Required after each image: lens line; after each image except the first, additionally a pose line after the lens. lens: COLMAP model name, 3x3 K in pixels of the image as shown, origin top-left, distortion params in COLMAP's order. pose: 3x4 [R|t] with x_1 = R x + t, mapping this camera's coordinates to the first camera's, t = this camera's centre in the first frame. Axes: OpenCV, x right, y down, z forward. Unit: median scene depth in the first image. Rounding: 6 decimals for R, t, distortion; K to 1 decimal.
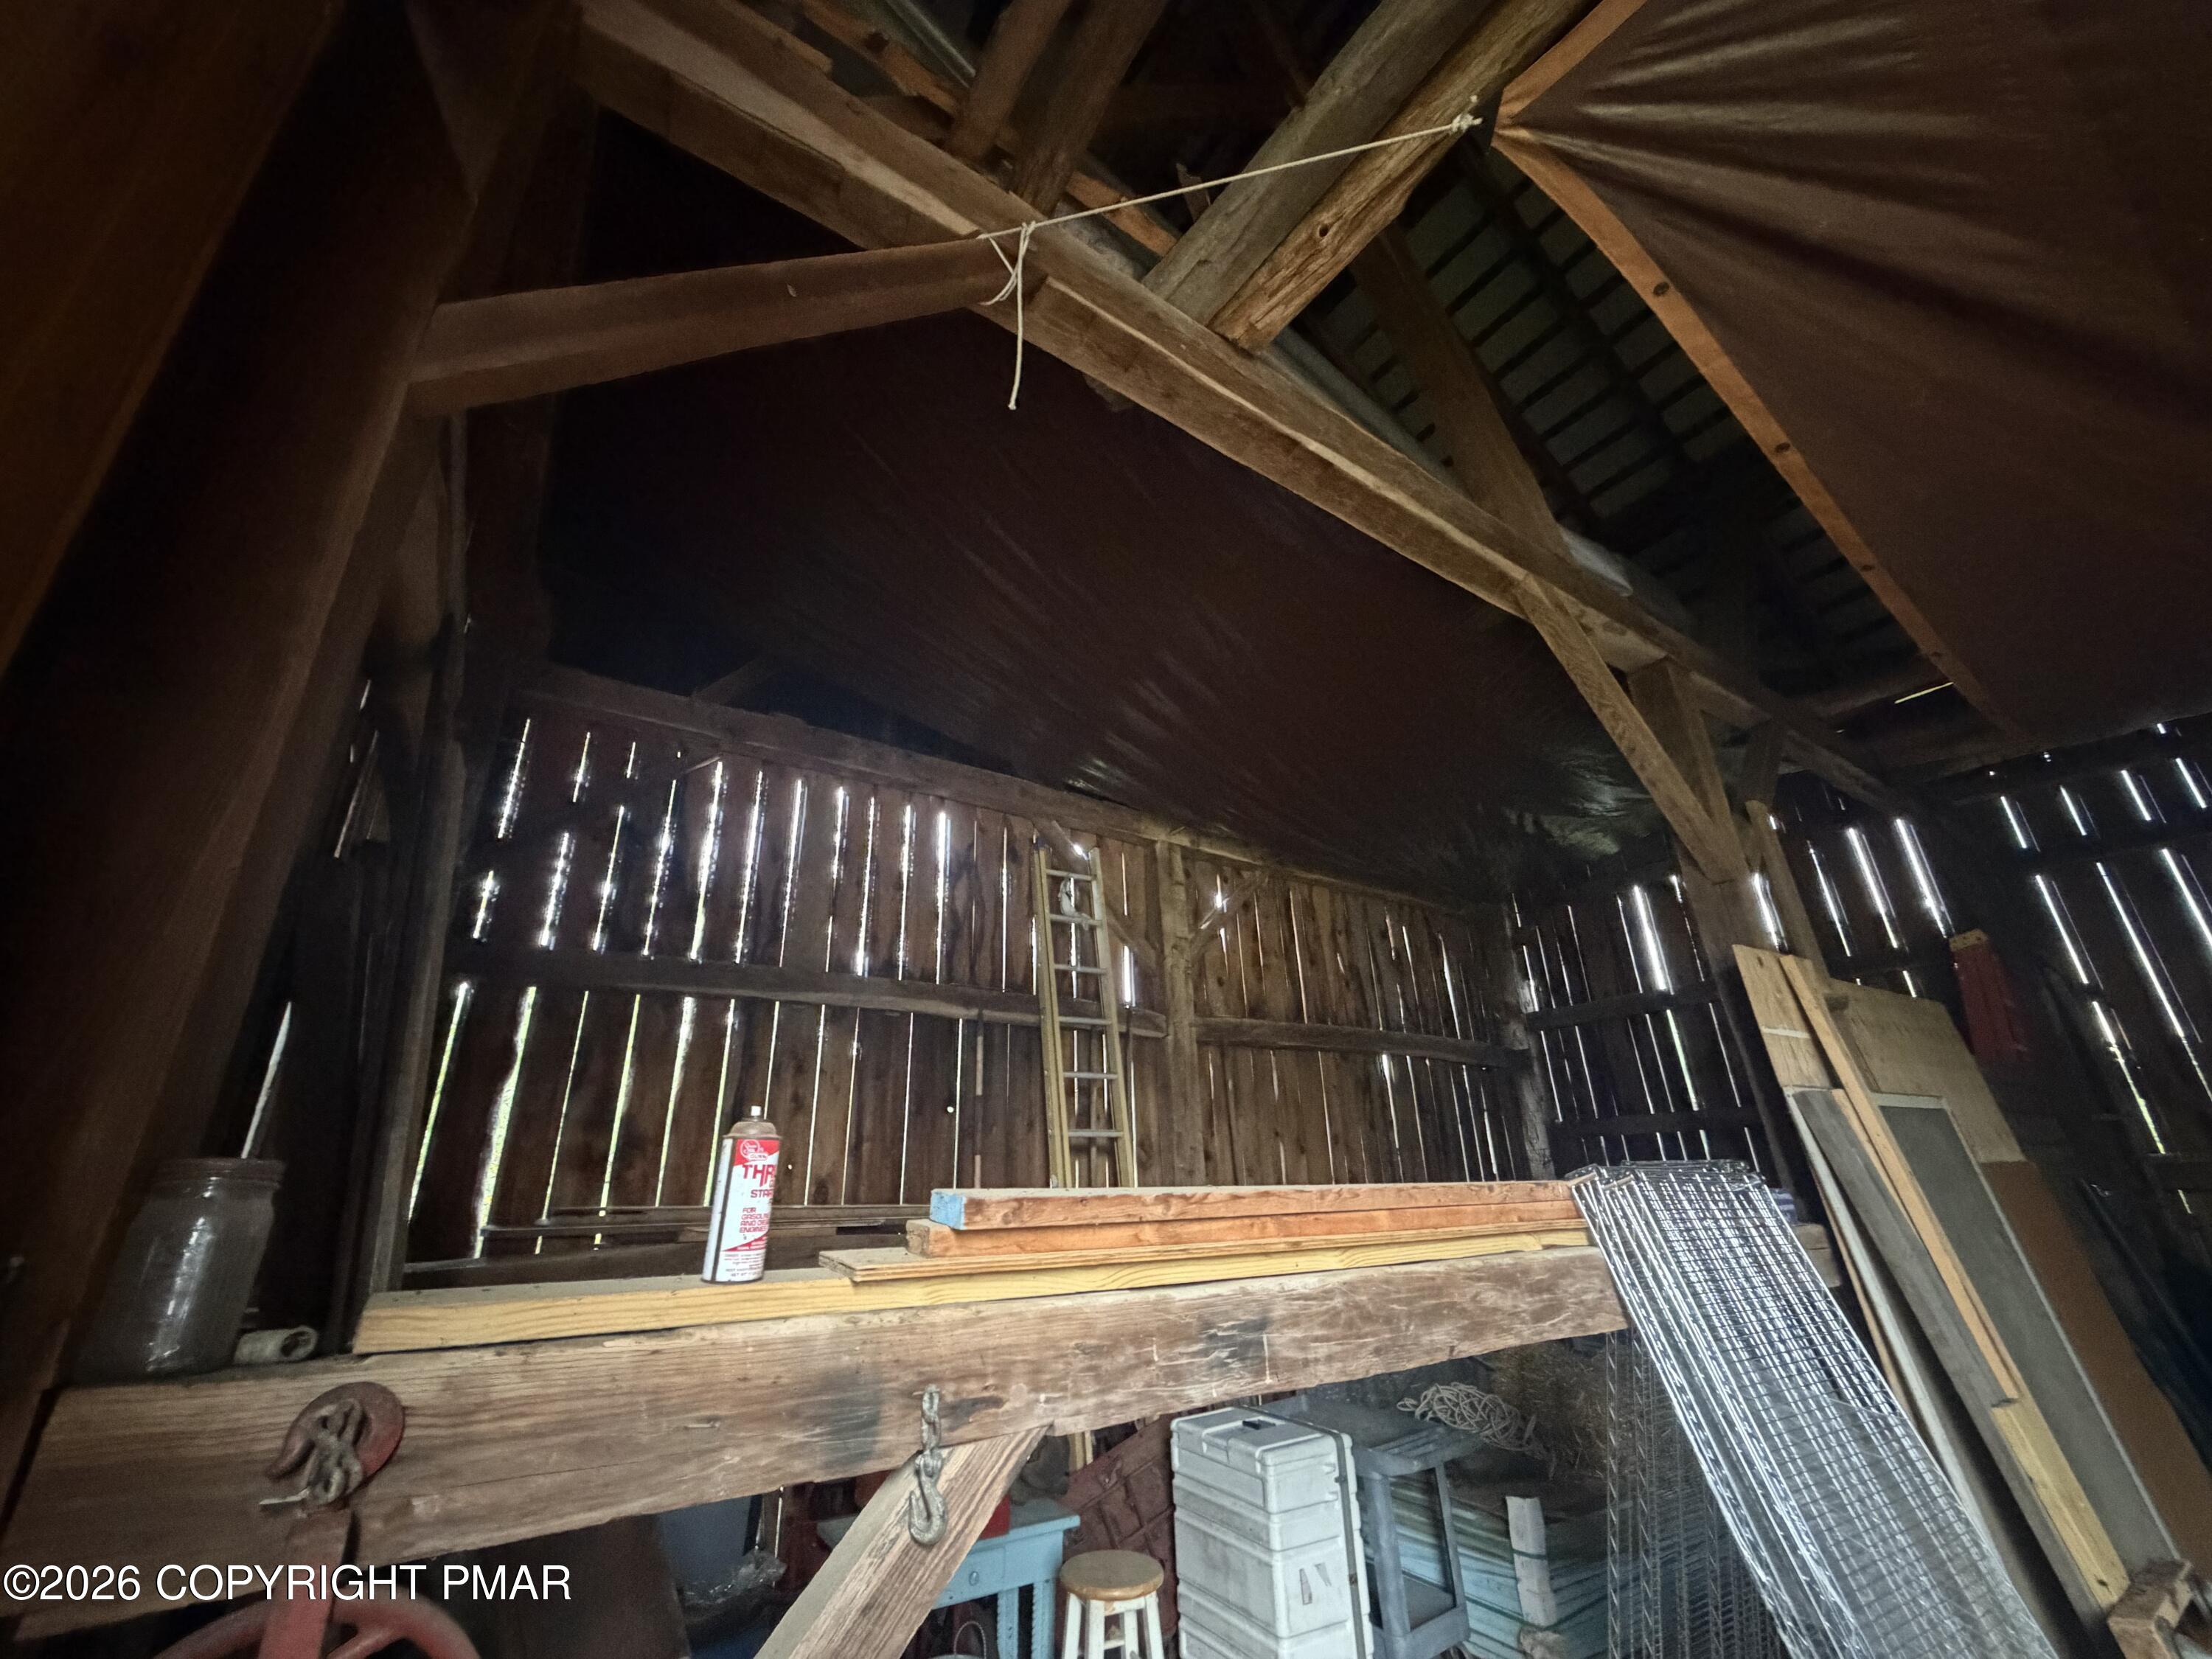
lens RADIAL K [[883.3, 0, 1101.4], [0, 883.3, 827.9], [0, 0, 1]] dist [-0.000398, -0.000024]
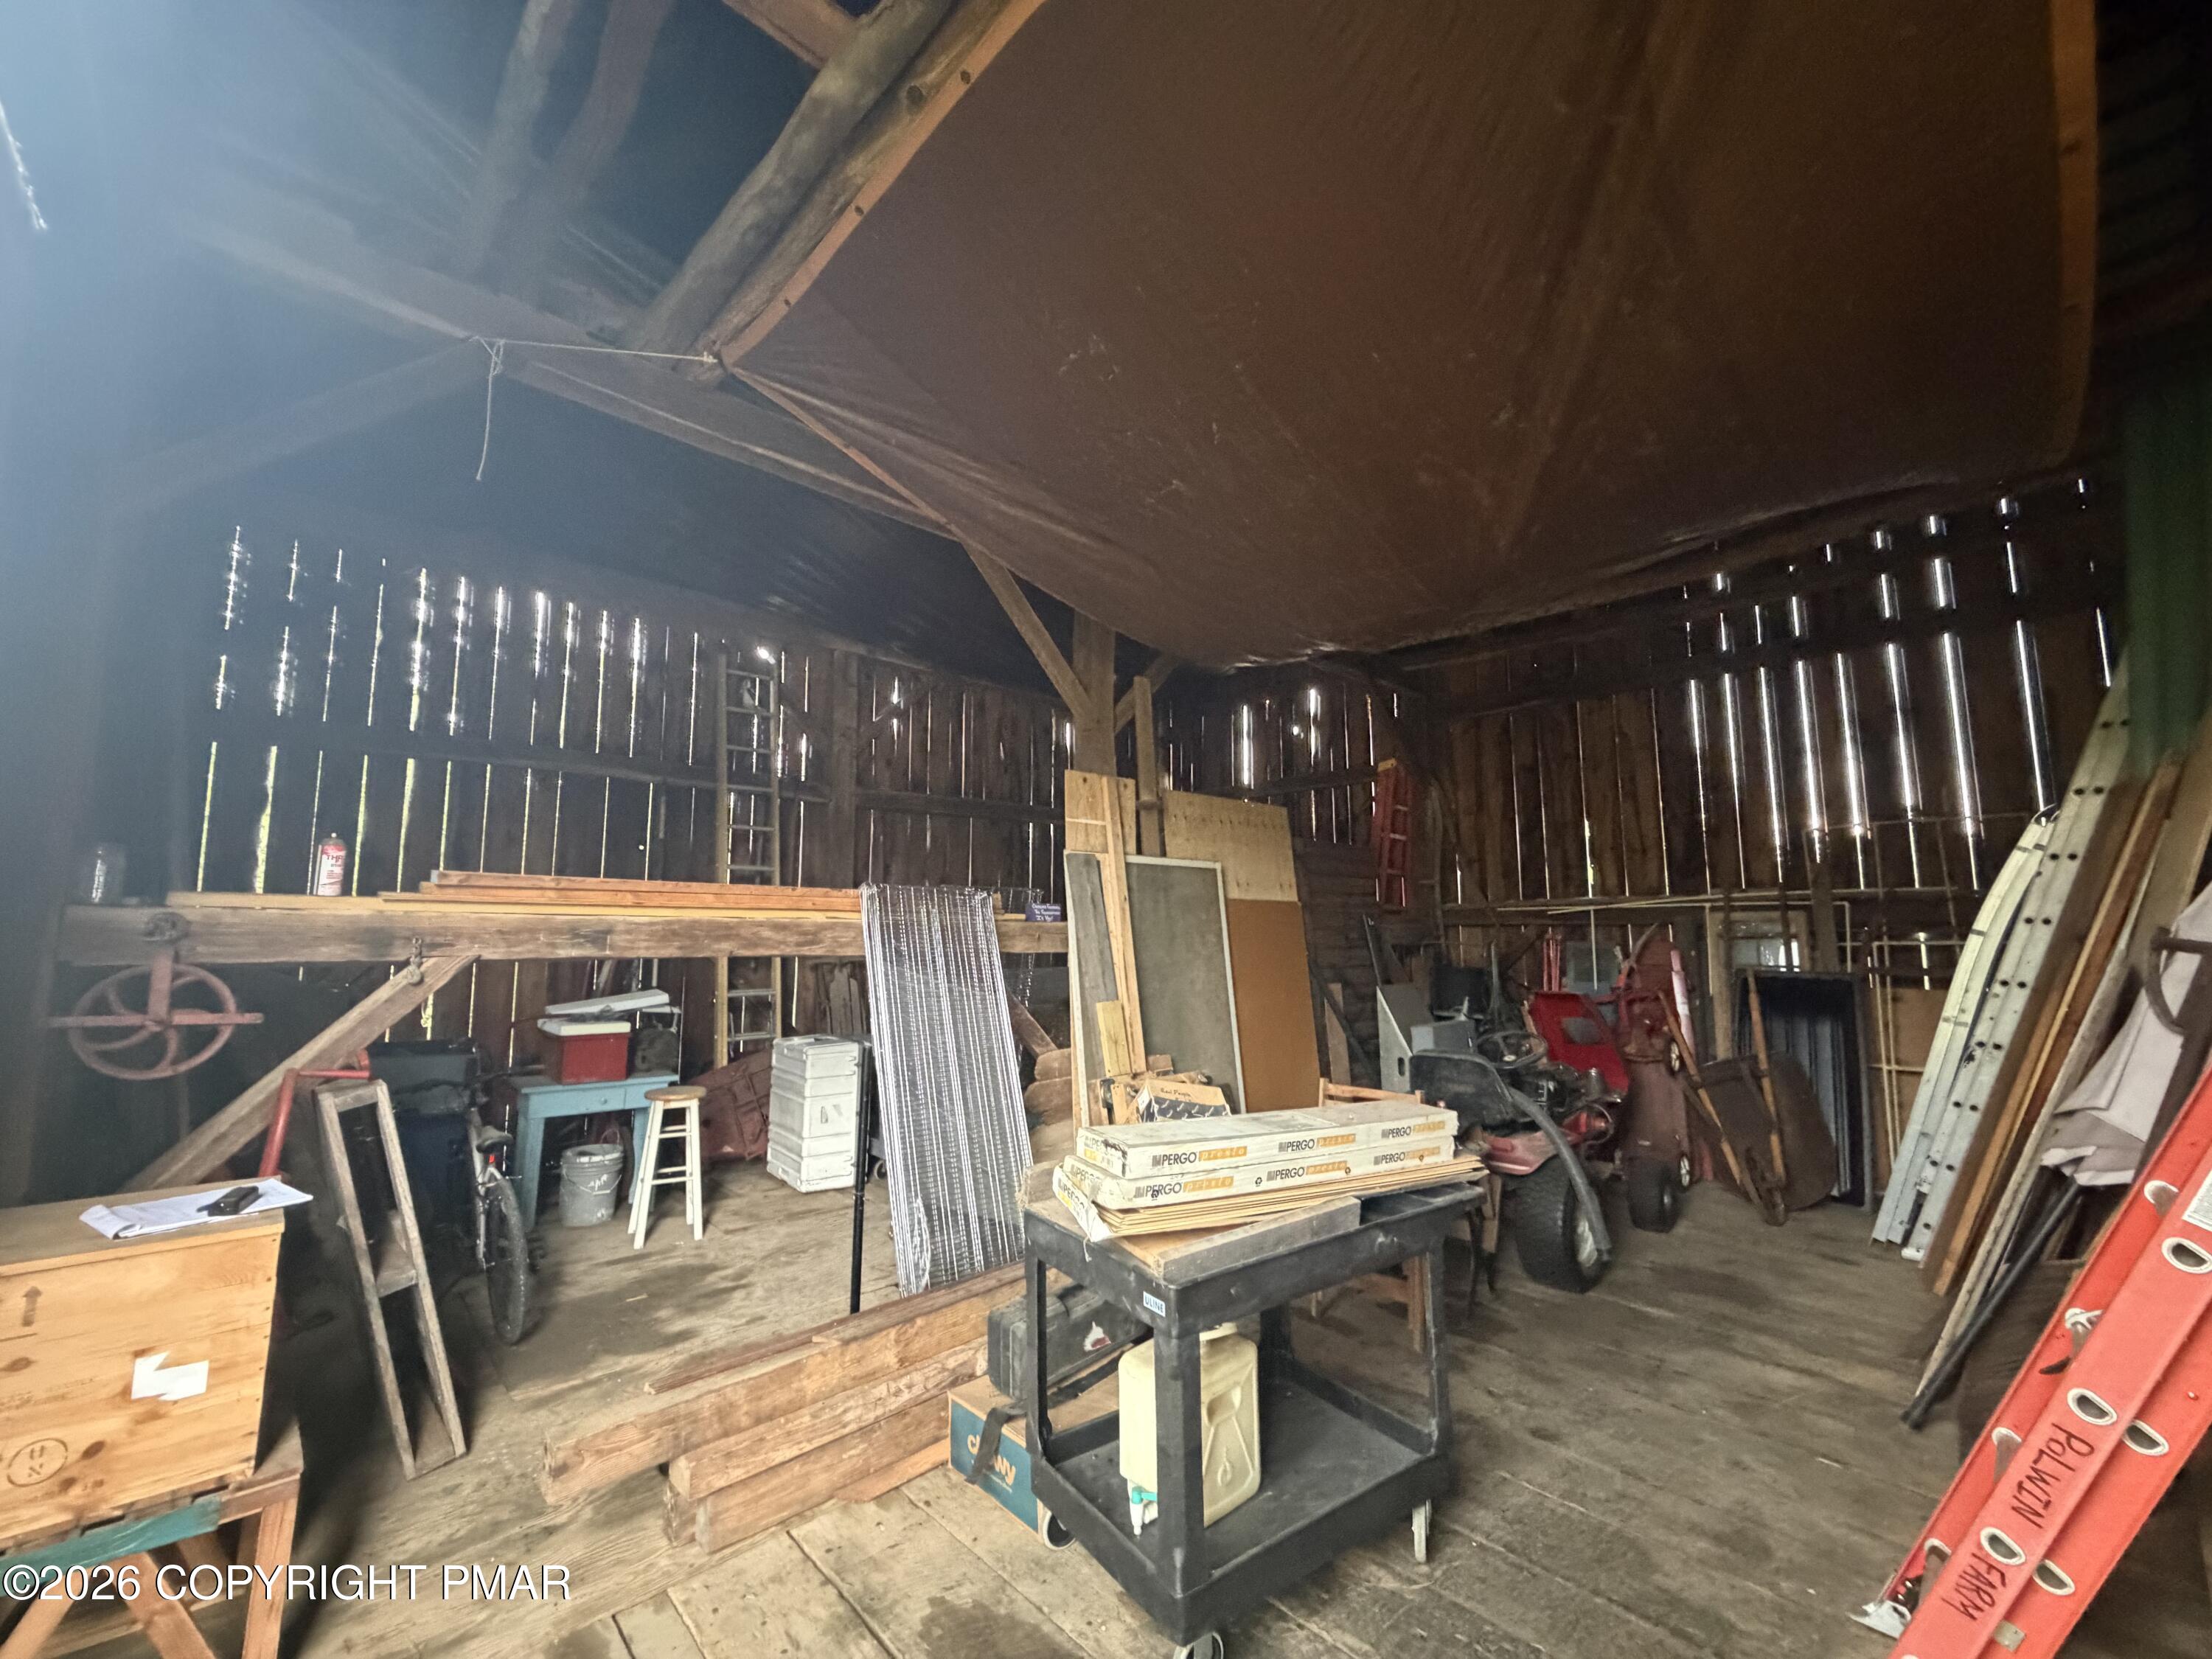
lens RADIAL K [[883.3, 0, 1100.9], [0, 883.3, 830.9], [0, 0, 1]] dist [-0.000398, -0.000024]
pose [[0.987170, 0.042085, 0.154030, 0.769338], [-0.081893, 0.961551, 0.262131, -0.295315], [-0.137076, -0.271381, 0.952661, -0.943384]]
